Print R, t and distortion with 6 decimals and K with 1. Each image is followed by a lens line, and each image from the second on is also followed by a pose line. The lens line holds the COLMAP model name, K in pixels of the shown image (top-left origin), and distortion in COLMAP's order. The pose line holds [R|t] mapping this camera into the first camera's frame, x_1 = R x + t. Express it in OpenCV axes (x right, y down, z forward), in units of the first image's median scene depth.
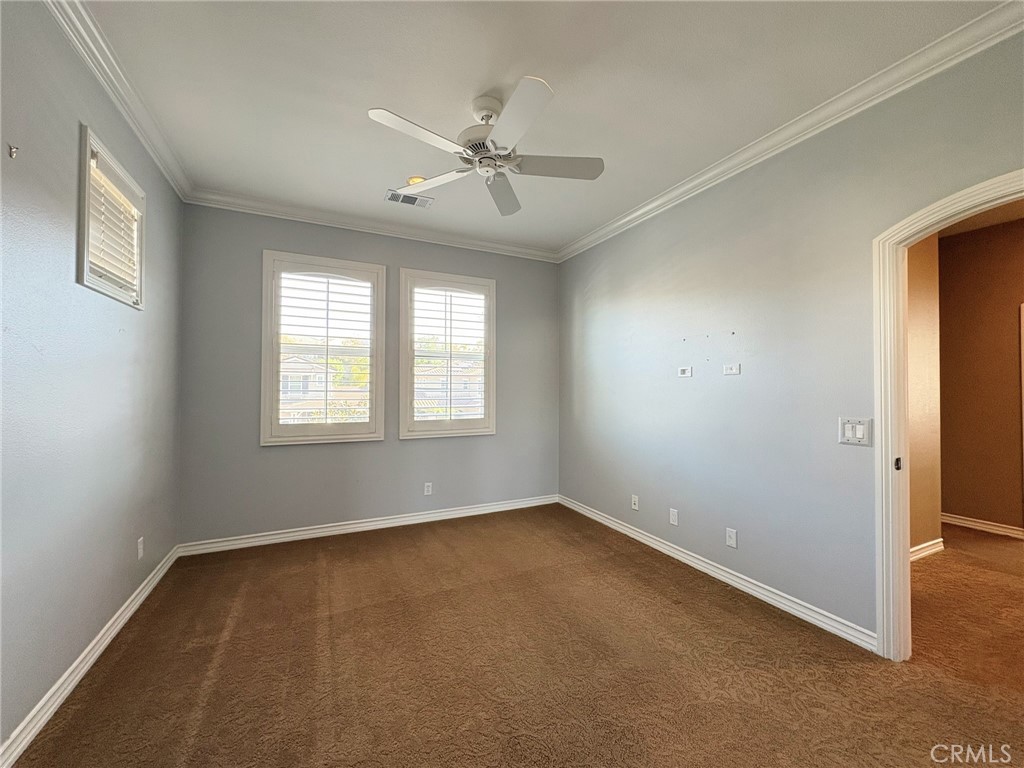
lens RADIAL K [[406.5, 0, 516.0], [0, 406.5, 382.0], [0, 0, 1]] dist [0.000147, 0.000063]
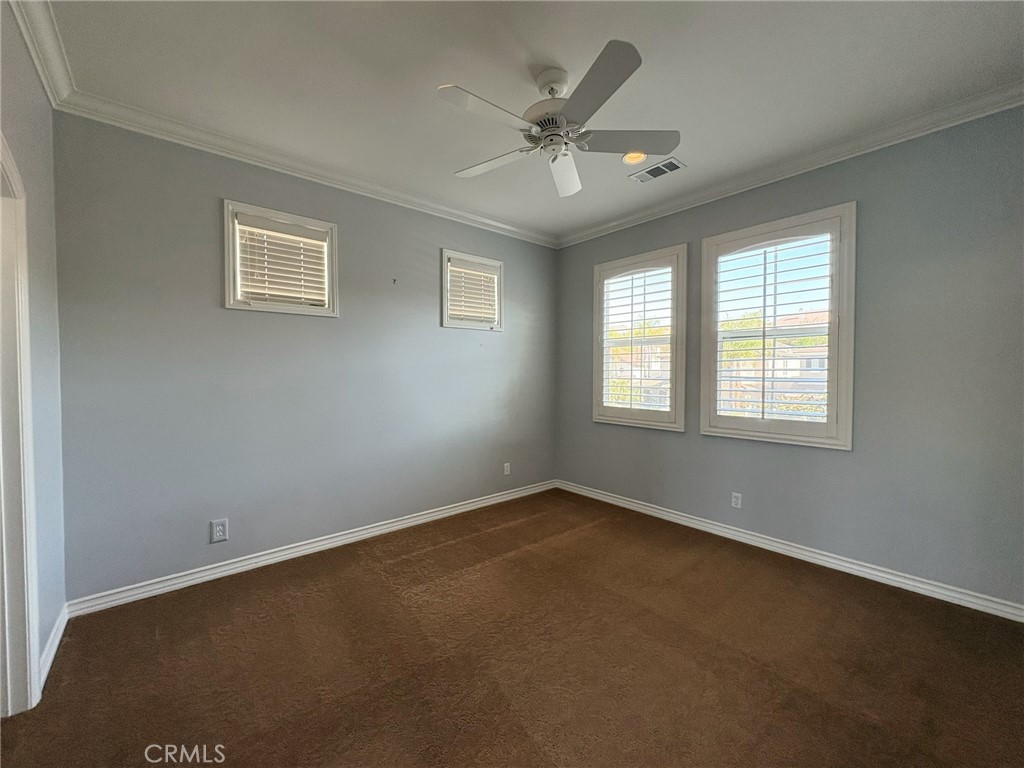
lens RADIAL K [[406.5, 0, 506.0], [0, 406.5, 386.5], [0, 0, 1]] dist [0.000147, 0.000063]
pose [[0.244230, 0.030867, -0.969226, 0.483892], [0.018477, 0.999164, 0.036476, -0.004053], [0.969541, -0.026817, 0.243456, 0.382364]]
